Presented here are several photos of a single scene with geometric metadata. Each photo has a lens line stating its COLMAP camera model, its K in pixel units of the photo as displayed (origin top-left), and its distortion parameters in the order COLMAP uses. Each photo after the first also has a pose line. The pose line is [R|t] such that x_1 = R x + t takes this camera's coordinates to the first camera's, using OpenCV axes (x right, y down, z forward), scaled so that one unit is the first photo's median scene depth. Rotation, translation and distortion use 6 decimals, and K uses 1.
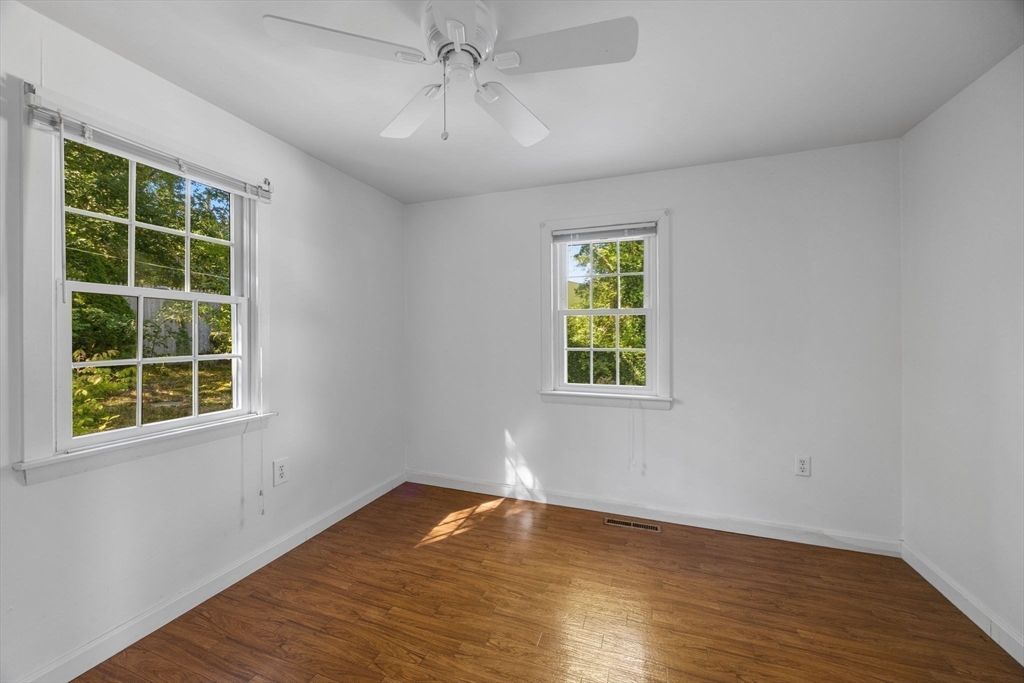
lens RADIAL K [[394.6, 0, 512.3], [0, 394.6, 334.1], [0, 0, 1]] dist [-0.002780, -0.000057]
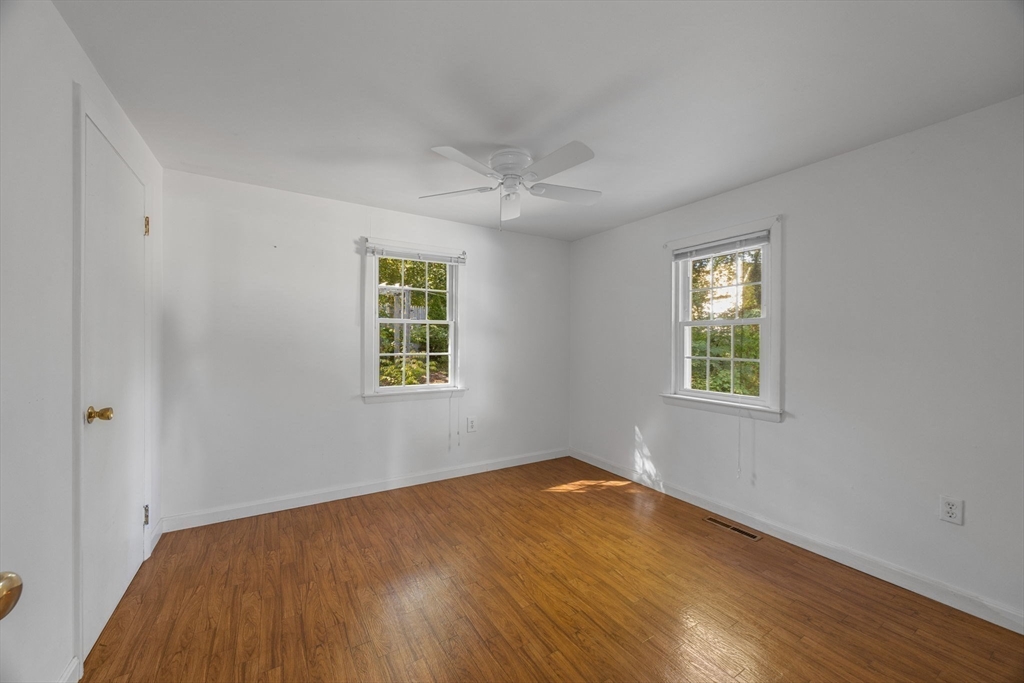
lens RADIAL K [[390.5, 0, 508.6], [0, 390.5, 343.2], [0, 0, 1]] dist [-0.000648, -0.000020]
pose [[0.781339, 0.007460, -0.624062, 0.510981], [-0.006051, 0.999972, 0.004377, -0.003091], [0.624077, 0.000357, 0.781363, -0.177993]]
